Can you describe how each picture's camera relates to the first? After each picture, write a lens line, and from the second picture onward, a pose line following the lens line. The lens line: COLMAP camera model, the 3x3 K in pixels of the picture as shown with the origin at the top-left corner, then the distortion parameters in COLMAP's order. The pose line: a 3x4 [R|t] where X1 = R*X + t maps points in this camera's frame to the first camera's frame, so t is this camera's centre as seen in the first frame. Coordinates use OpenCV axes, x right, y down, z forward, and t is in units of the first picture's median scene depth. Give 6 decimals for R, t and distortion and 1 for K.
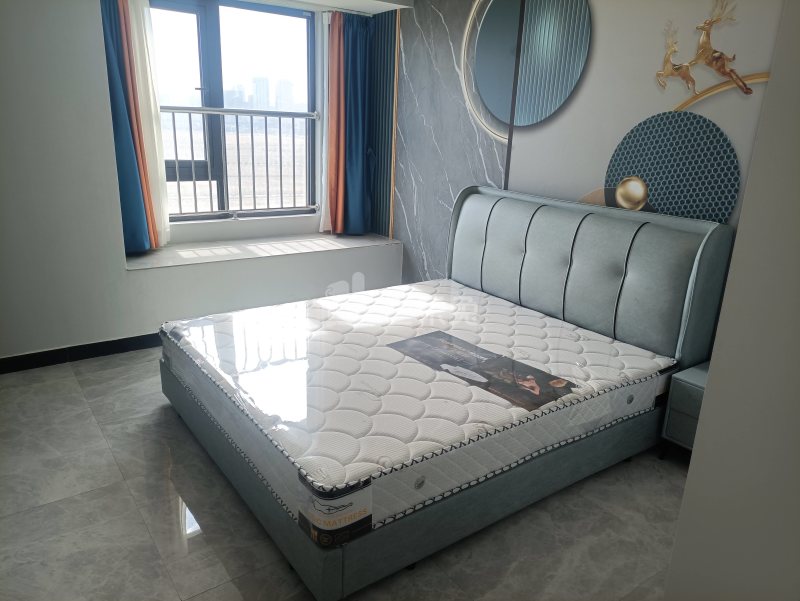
lens RADIAL K [[596.2, 0, 401.2], [0, 596.2, 301.3], [0, 0, 1]] dist [0.063173, -0.021522]
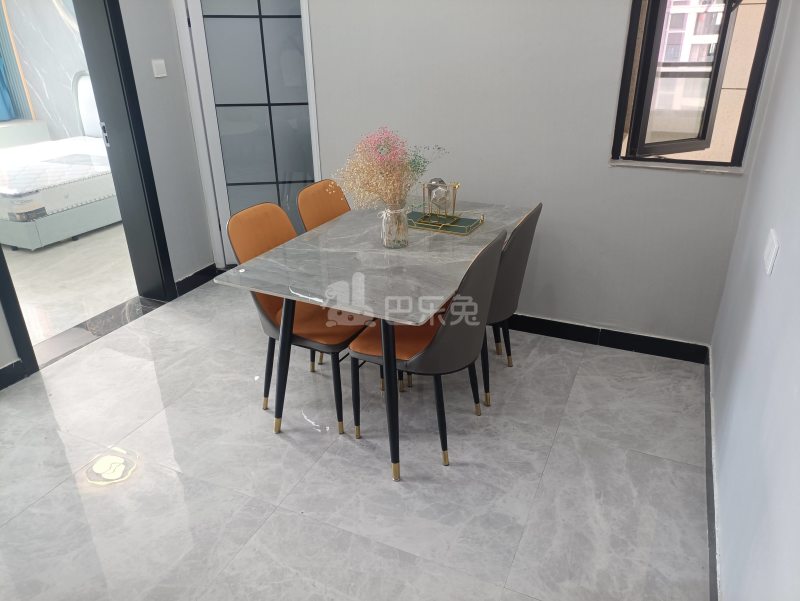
lens RADIAL K [[596.2, 0, 401.8], [0, 596.2, 298.2], [0, 0, 1]] dist [0.063173, -0.021522]
pose [[0.874331, -0.251161, 0.415287, 0.056510], [0.193578, 0.965141, 0.176155, 0.335831], [-0.445053, -0.073627, 0.892472, -1.059335]]
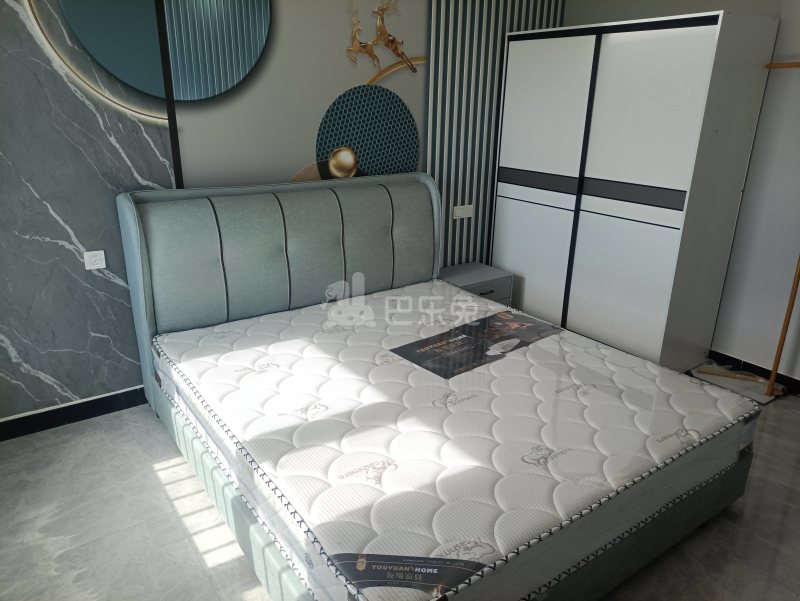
lens RADIAL K [[596.2, 0, 402.4], [0, 596.2, 303.0], [0, 0, 1]] dist [0.063173, -0.021522]
pose [[0.013747, -0.370729, 0.928639, -0.732385], [0.275392, 0.894212, 0.352908, -0.319838], [-0.961234, 0.250889, 0.114389, 0.889475]]
